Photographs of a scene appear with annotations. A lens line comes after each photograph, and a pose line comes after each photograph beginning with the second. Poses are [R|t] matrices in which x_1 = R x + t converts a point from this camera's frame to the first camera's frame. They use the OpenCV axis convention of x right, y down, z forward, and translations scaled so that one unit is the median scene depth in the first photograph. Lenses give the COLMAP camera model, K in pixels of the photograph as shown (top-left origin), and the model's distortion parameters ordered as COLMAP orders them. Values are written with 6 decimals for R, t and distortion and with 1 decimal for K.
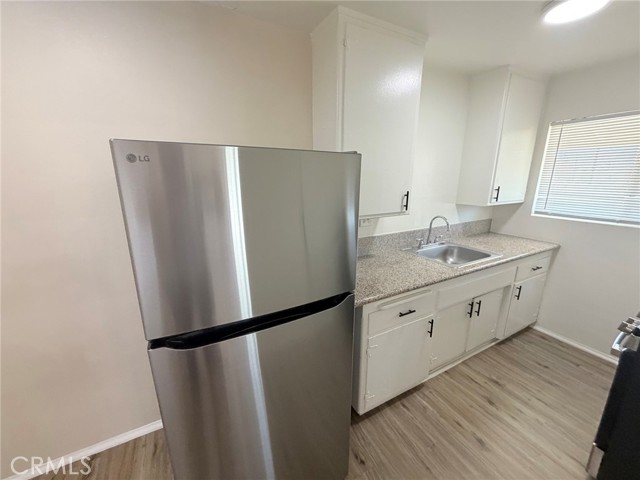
lens RADIAL K [[254.4, 0, 319.5], [0, 254.4, 241.6], [0, 0, 1]] dist [0.001448, 0.000009]
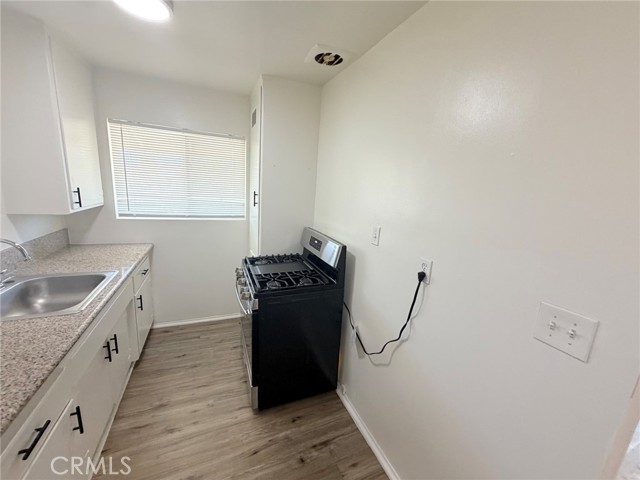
lens RADIAL K [[254.1, 0, 315.6], [0, 254.1, 242.0], [0, 0, 1]] dist [-0.000821, -0.000014]
pose [[0.089740, -0.201326, 0.975405, -0.016948], [0.184867, 0.965704, 0.182316, -0.066490], [-0.978658, 0.163959, 0.123881, 0.234811]]
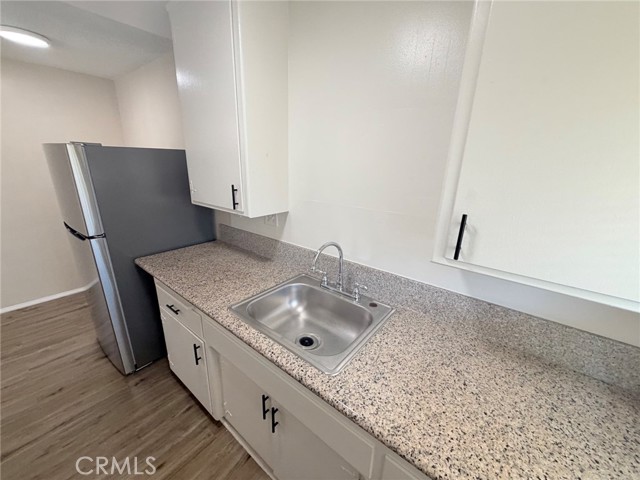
lens RADIAL K [[254.9, 0, 316.7], [0, 254.9, 240.0], [0, 0, 1]] dist [0.000416, -0.000040]
pose [[0.398602, 0.291122, -0.869692, 0.958738], [-0.260823, 0.945109, 0.196826, -0.212097], [0.879254, 0.148381, 0.452654, 0.734699]]
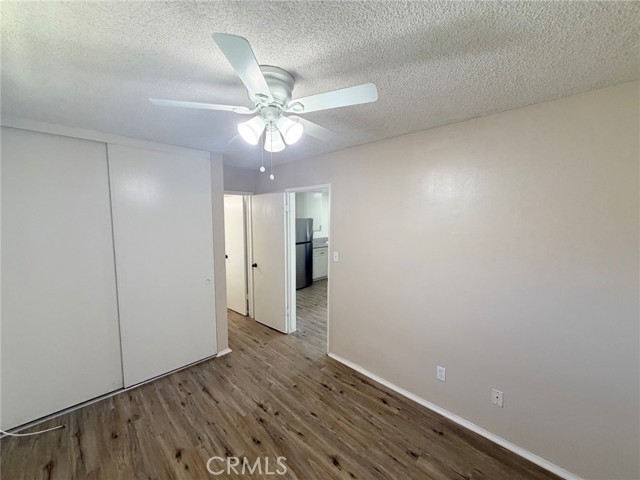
lens RADIAL K [[254.9, 0, 316.7], [0, 254.9, 240.0], [0, 0, 1]] dist [0.000416, -0.000040]
pose [[0.957123, -0.023094, 0.288760, -0.710653], [0.071740, 0.984662, -0.159038, 0.532120], [-0.280658, 0.172935, 0.944100, -2.207571]]
